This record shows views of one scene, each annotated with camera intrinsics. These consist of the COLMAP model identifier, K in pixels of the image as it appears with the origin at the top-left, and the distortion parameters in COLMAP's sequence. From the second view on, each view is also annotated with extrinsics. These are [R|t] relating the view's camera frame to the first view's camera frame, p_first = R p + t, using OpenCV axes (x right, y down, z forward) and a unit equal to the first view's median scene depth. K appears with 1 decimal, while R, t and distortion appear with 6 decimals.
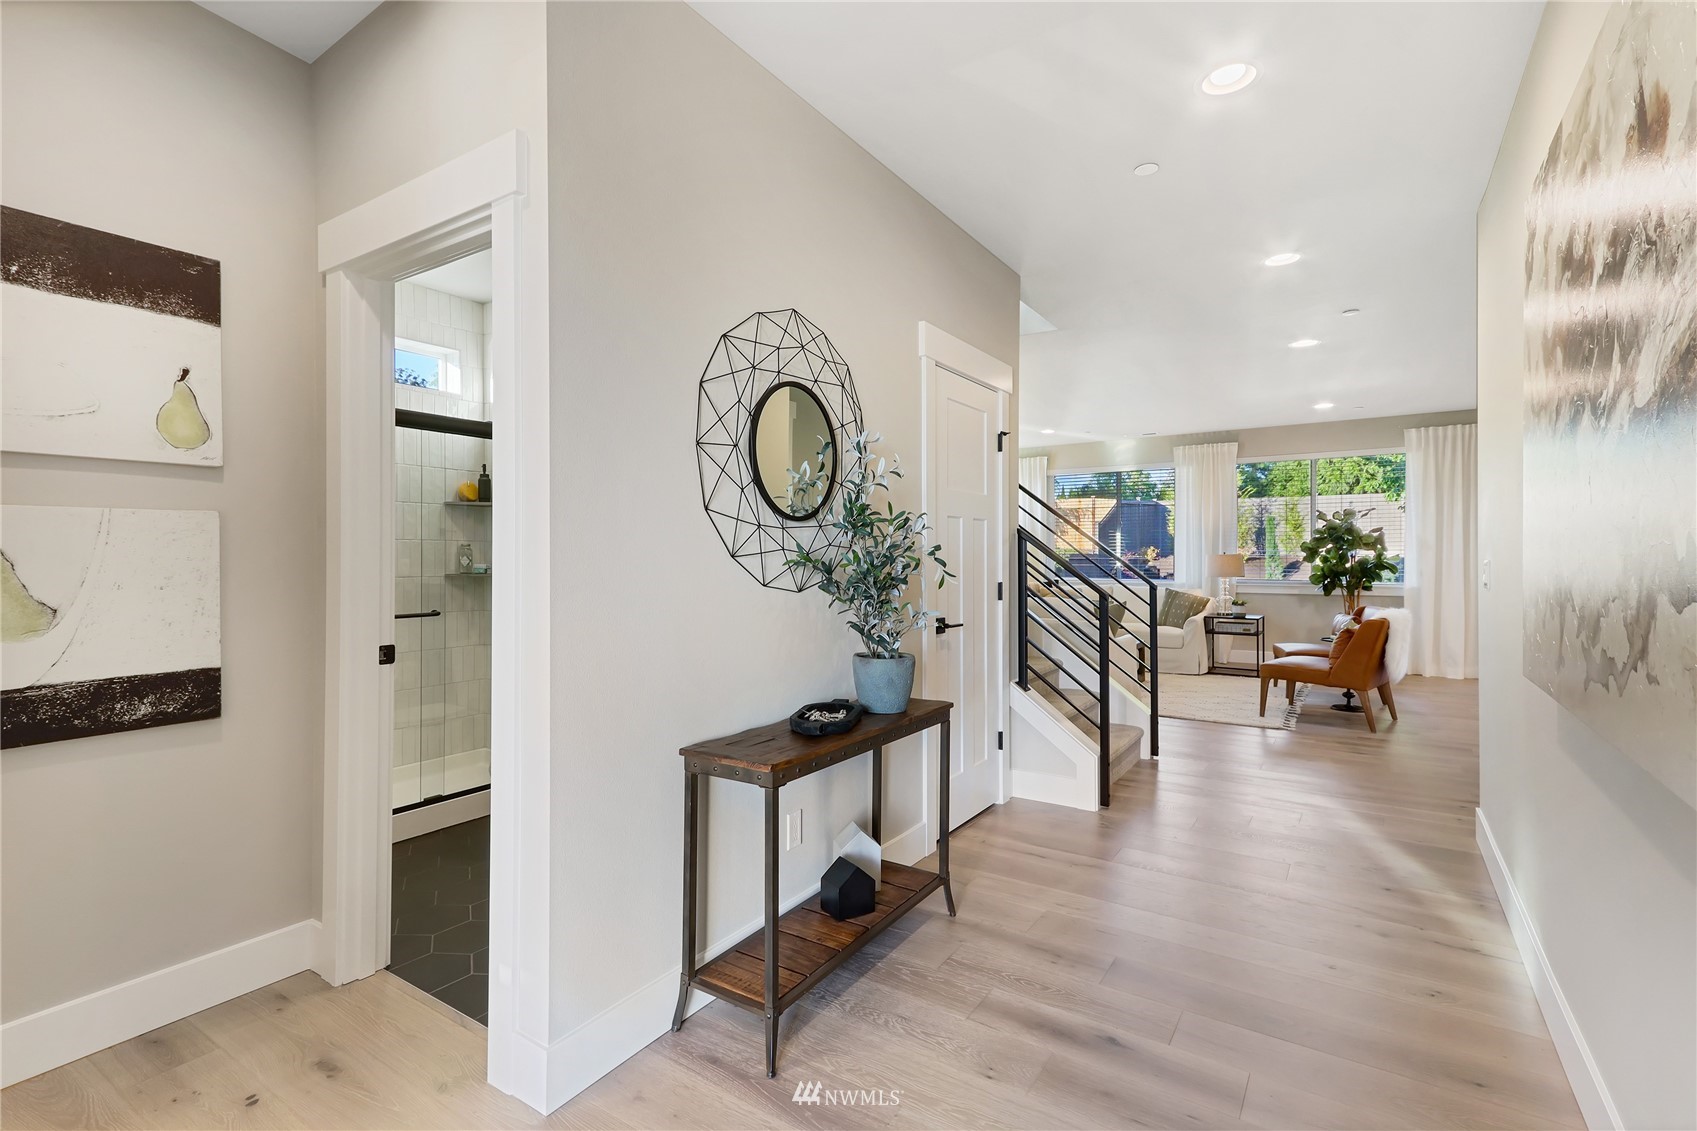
lens RADIAL K [[790.3, 0, 844.0], [0, 790.3, 563.6], [0, 0, 1]] dist [0.002239, 0.000221]
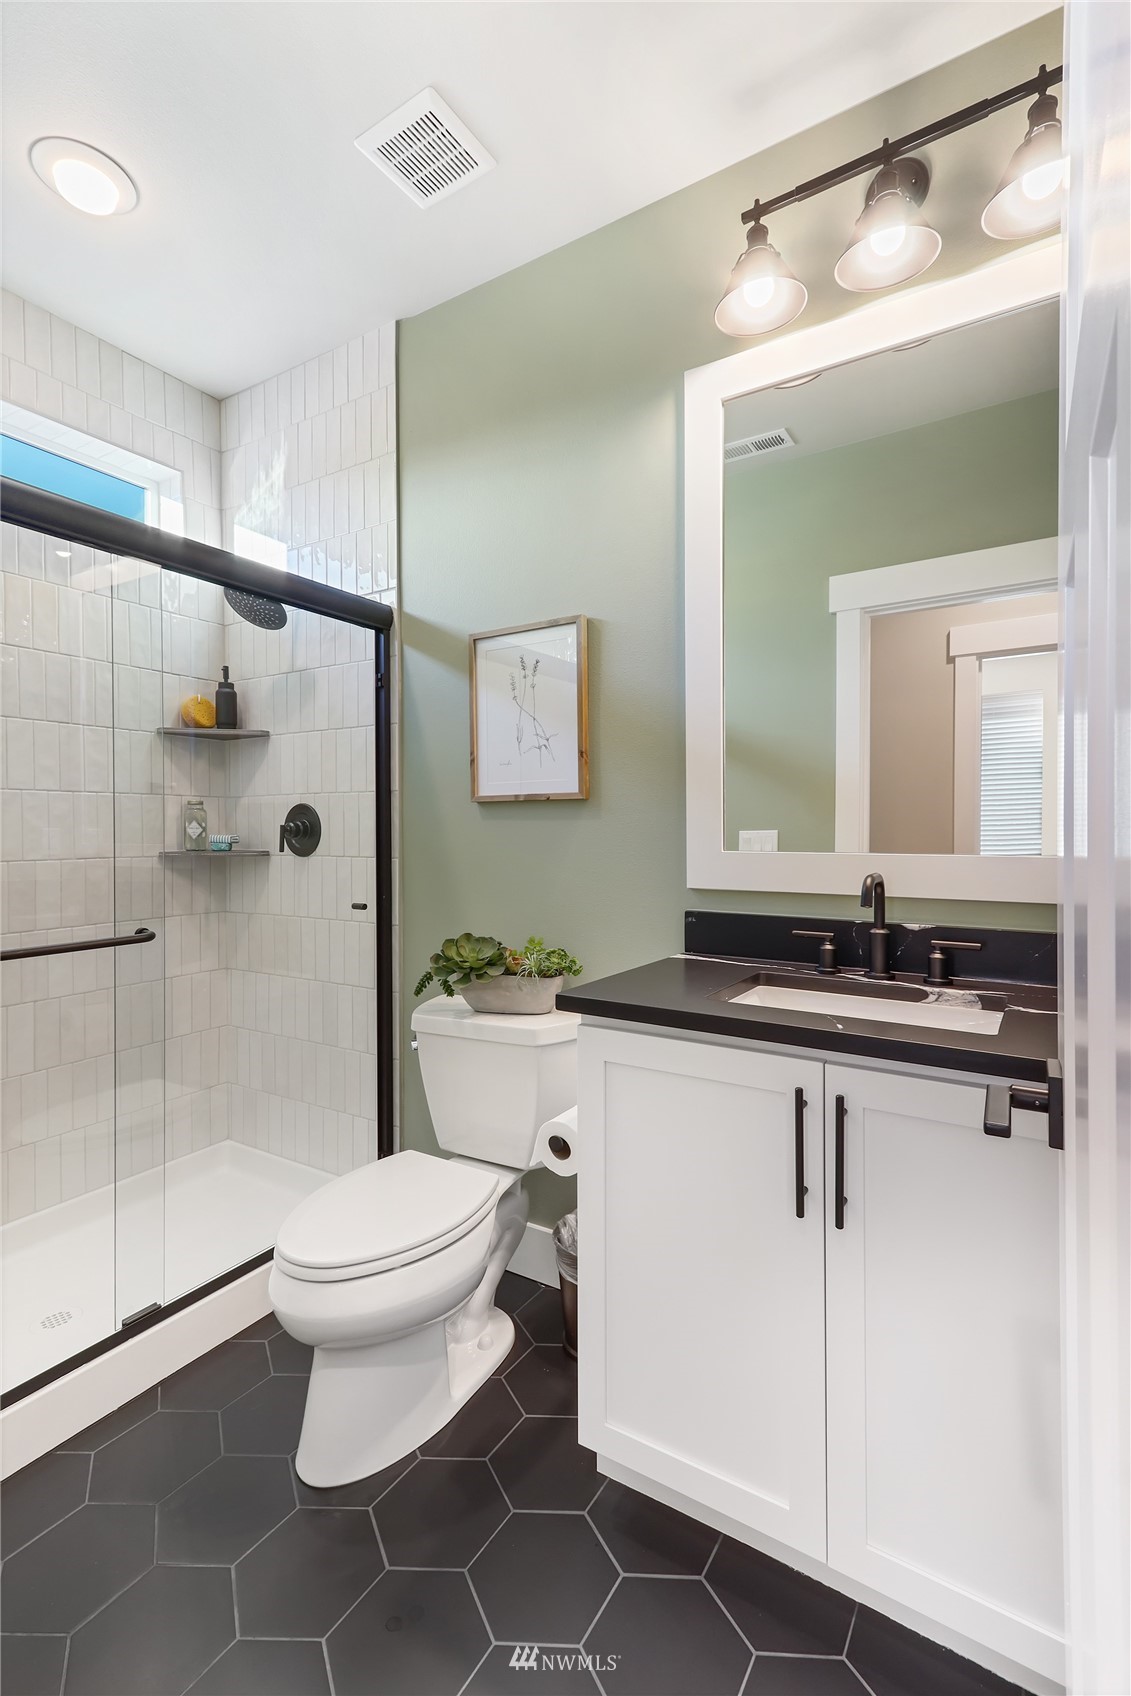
lens RADIAL K [[789.8, 0, 566.6], [0, 789.8, 841.7], [0, 0, 1]] dist [0.002239, 0.000221]
pose [[0.999901, -0.006701, 0.012344, -0.207824], [0.006615, 0.999953, 0.007042, 0.003316], [-0.012391, -0.006960, 0.999899, 0.404455]]
